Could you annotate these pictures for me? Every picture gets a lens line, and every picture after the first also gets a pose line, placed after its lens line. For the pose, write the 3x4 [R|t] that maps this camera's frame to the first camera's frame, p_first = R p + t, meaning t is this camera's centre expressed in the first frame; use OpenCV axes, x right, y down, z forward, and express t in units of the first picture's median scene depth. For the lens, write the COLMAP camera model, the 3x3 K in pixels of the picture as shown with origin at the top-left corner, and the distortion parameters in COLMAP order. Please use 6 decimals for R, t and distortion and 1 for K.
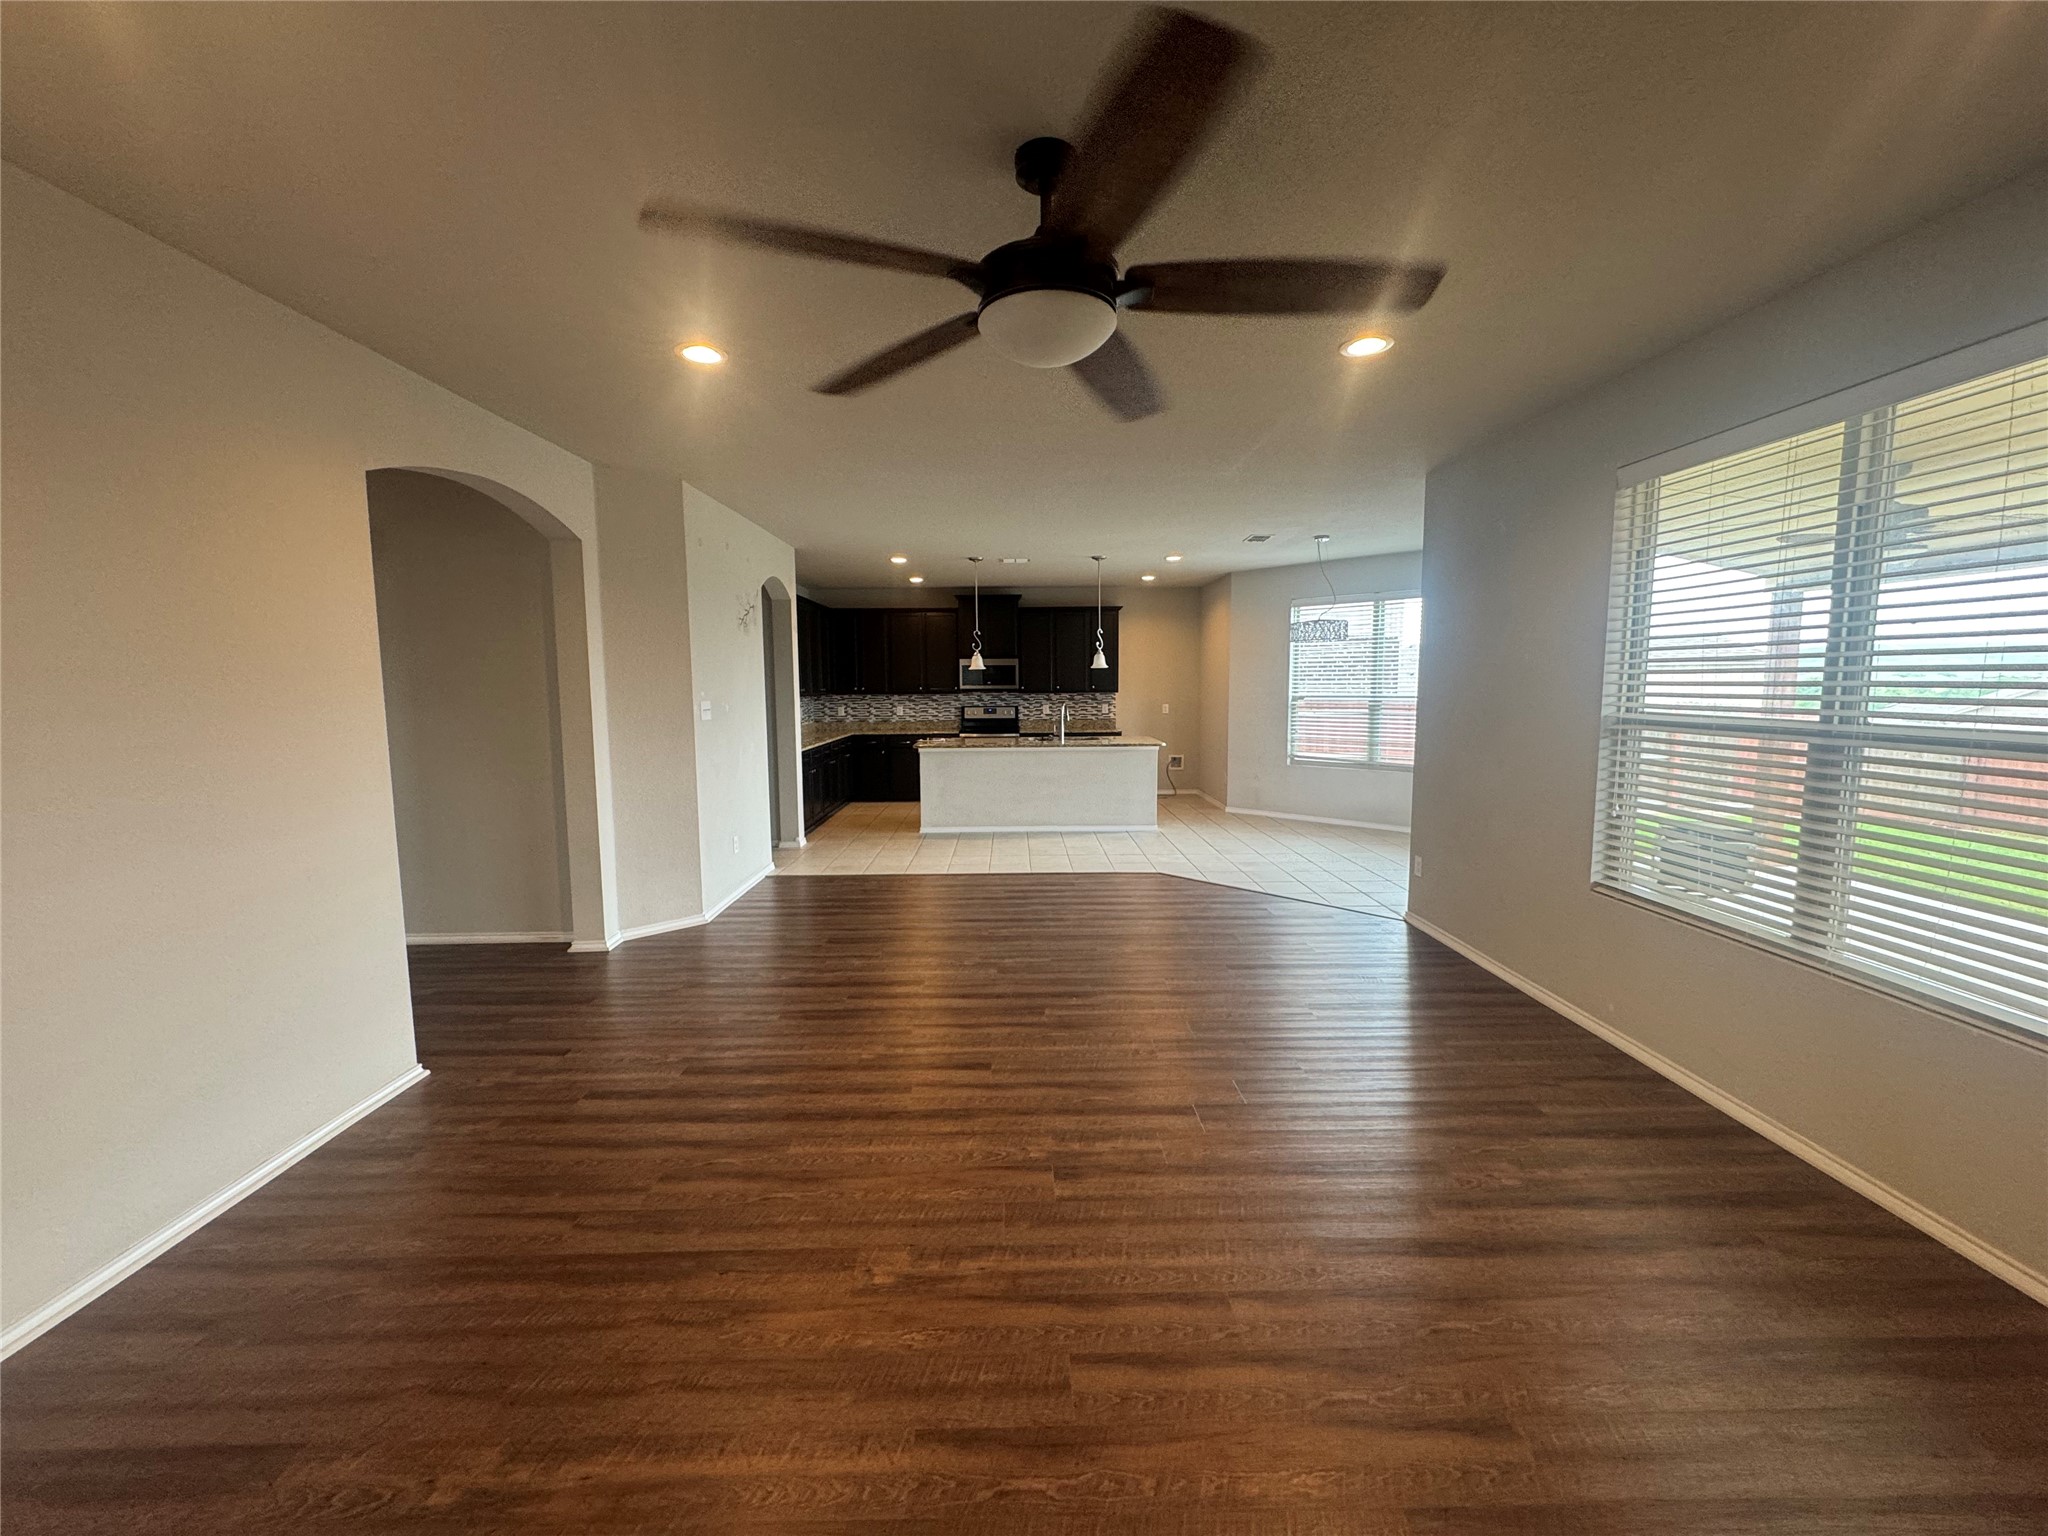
lens RADIAL K [[815.2, 0, 1022.0], [0, 815.2, 766.6], [0, 0, 1]] dist [-0.001622, 0.000291]
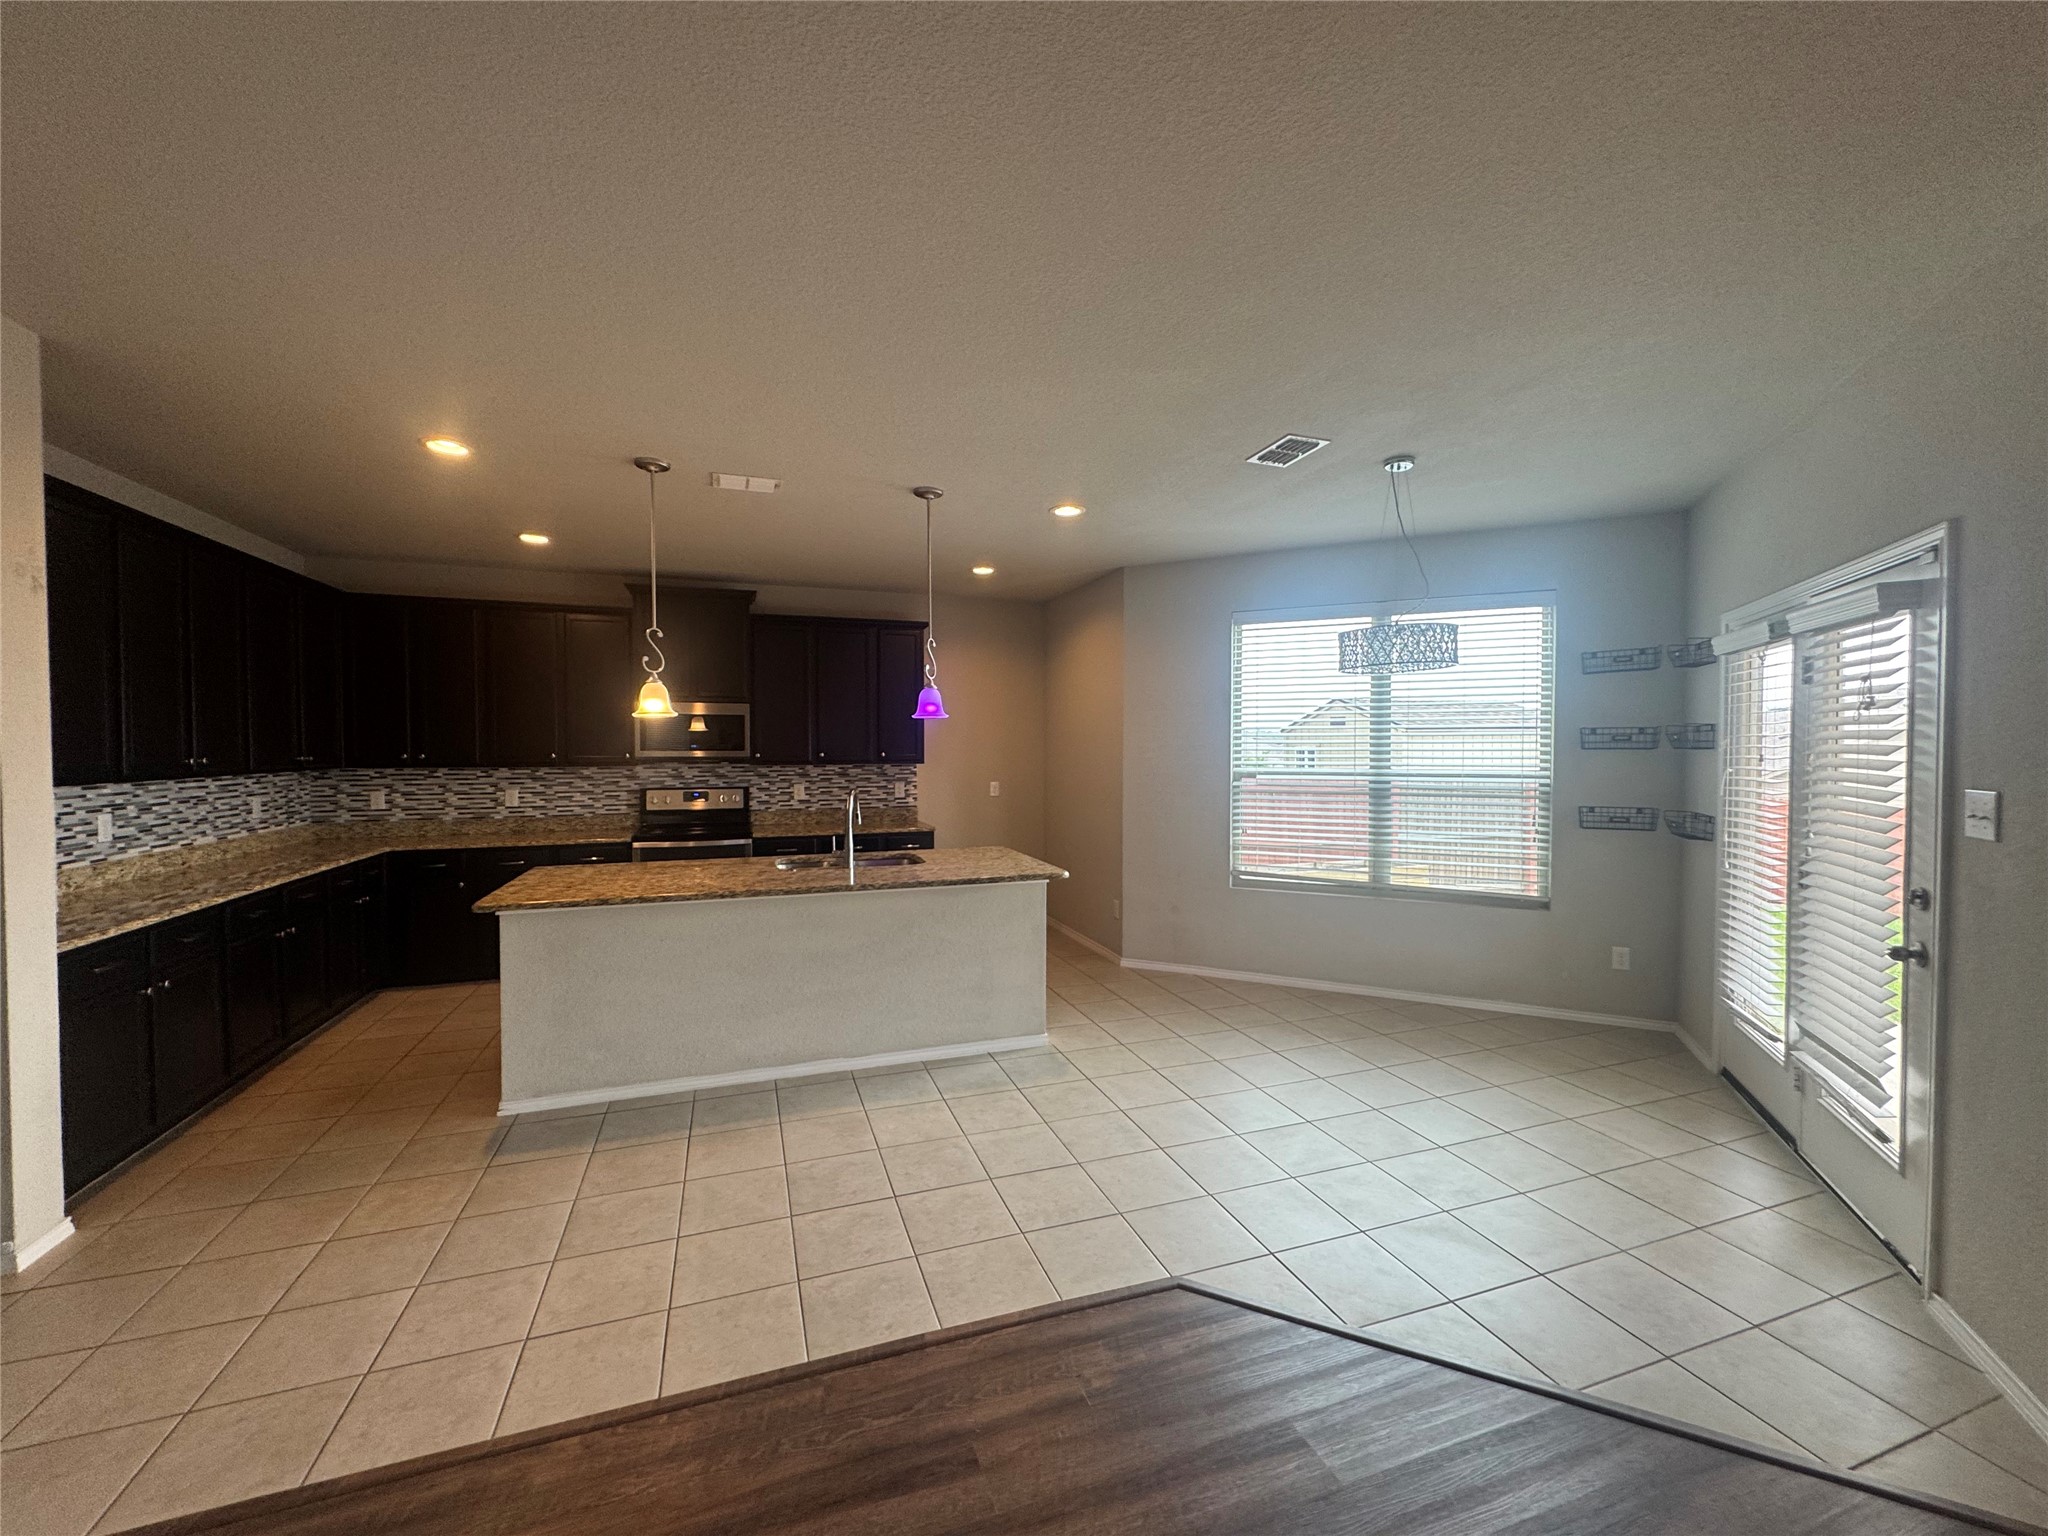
lens RADIAL K [[815.2, 0, 1022.7], [0, 815.2, 770.7], [0, 0, 1]] dist [-0.001622, 0.000291]
pose [[0.947268, -0.002889, 0.320430, -0.006266], [0.025875, 0.997384, -0.067501, -0.043868], [-0.319397, 0.072233, 0.944864, 0.413836]]
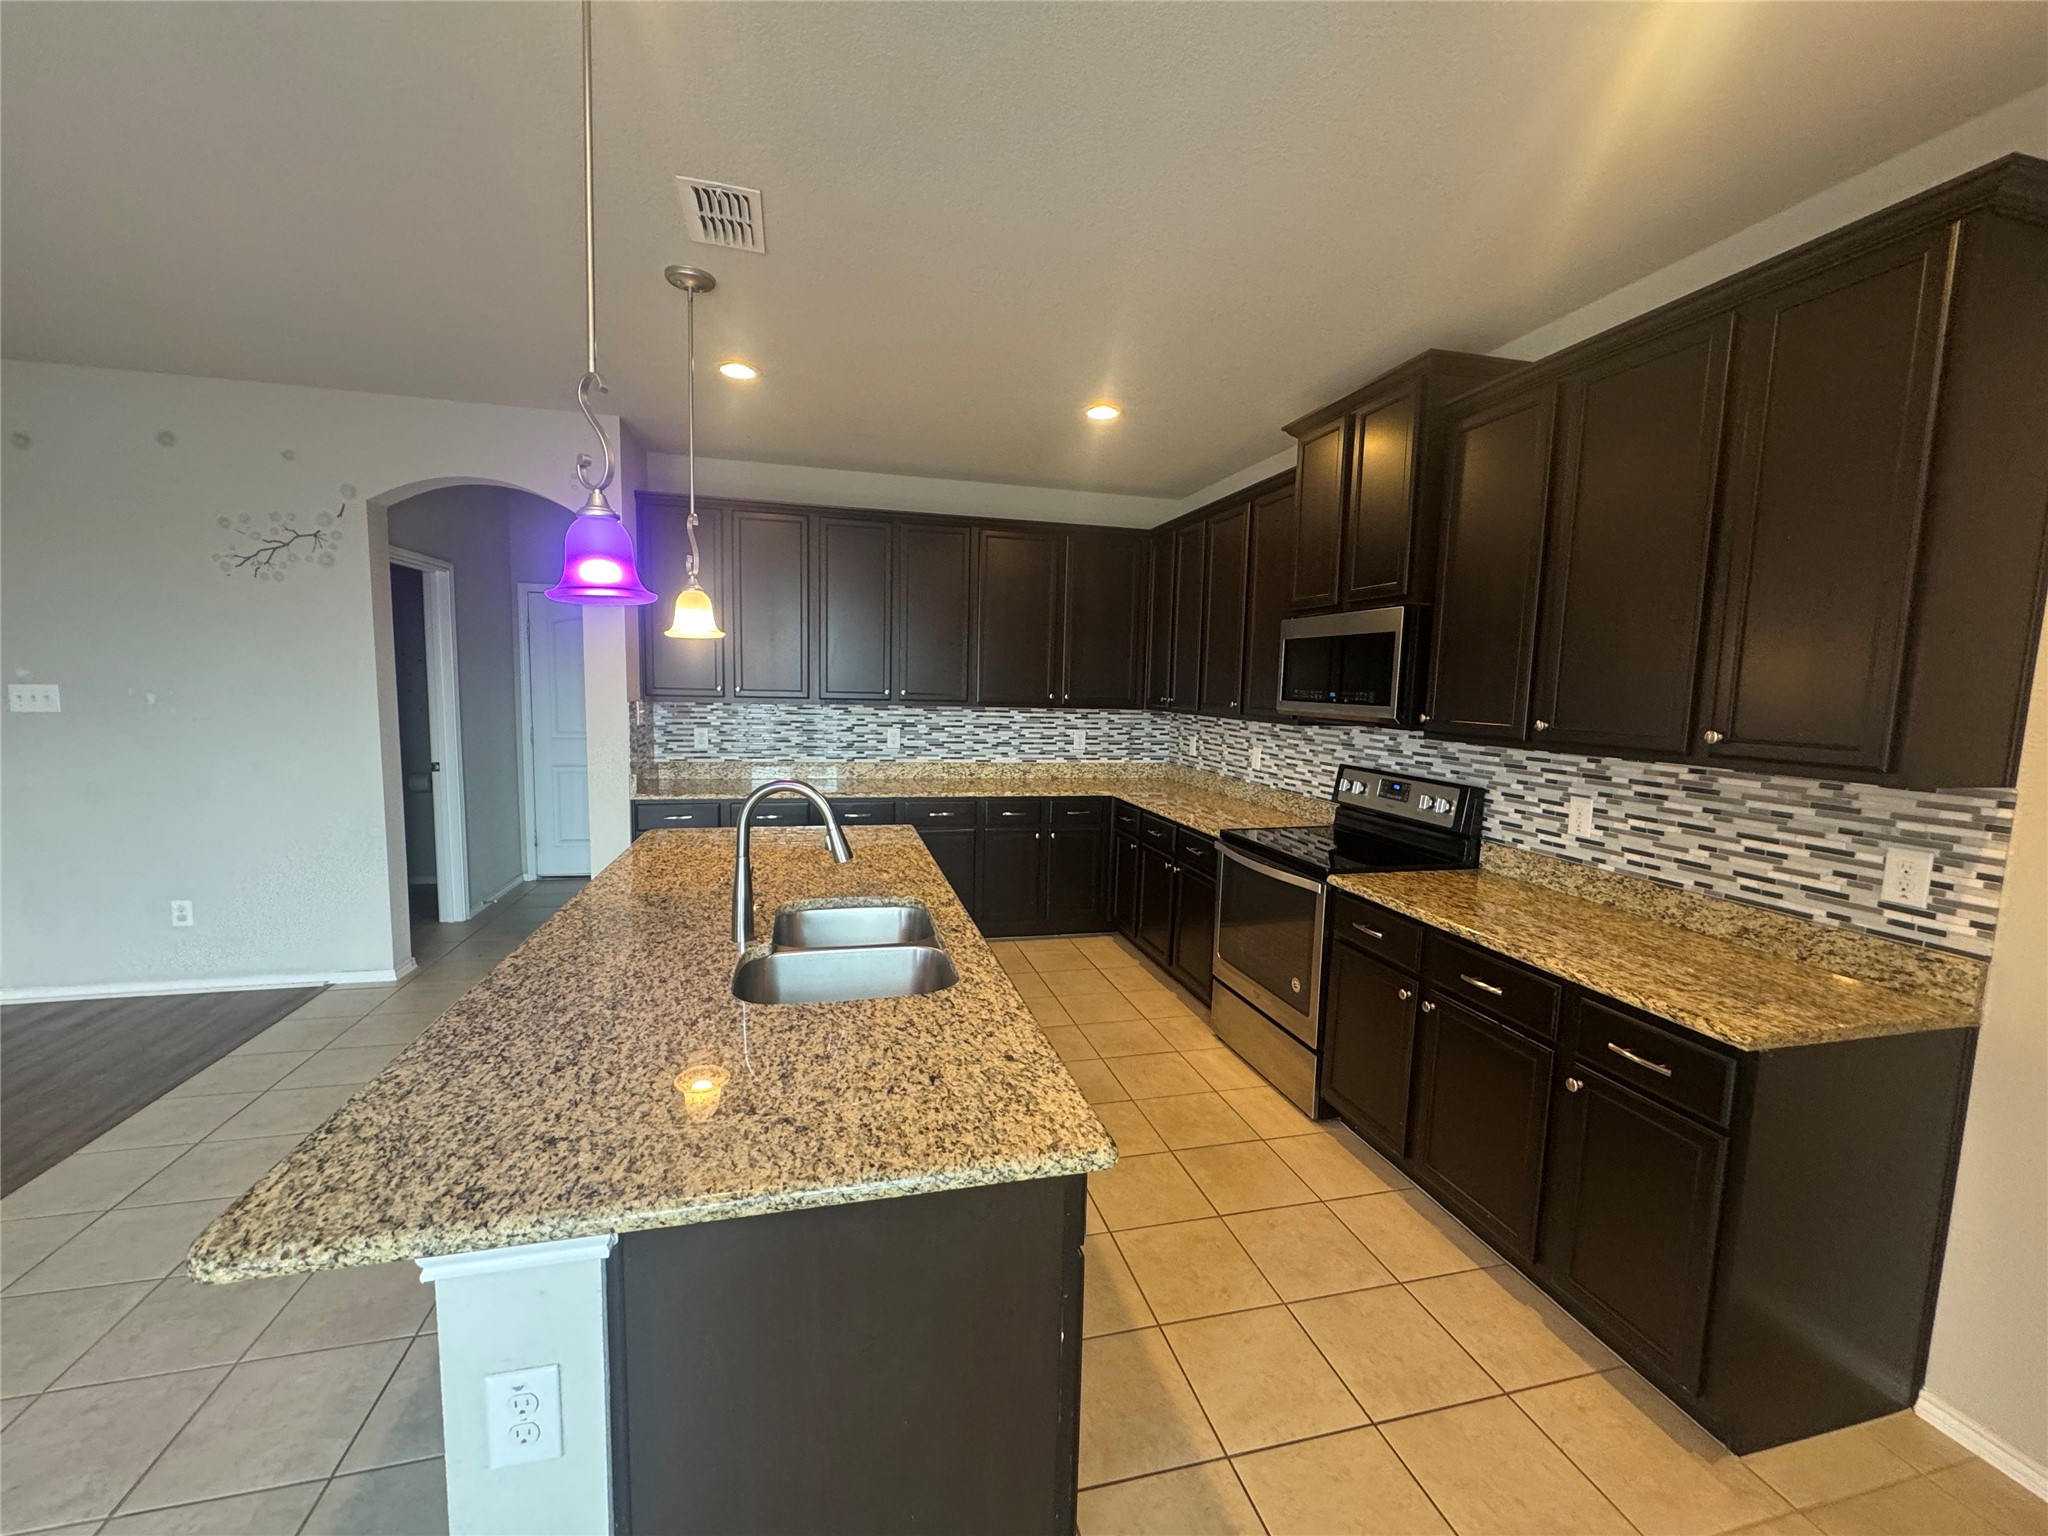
lens RADIAL K [[815.2, 0, 1023.6], [0, 815.2, 767.7], [0, 0, 1]] dist [-0.001622, 0.000291]
pose [[0.233898, 0.116345, -0.965275, 0.226398], [-0.128191, 0.987837, 0.088002, -0.088439], [0.963773, 0.103156, 0.245967, 0.821709]]
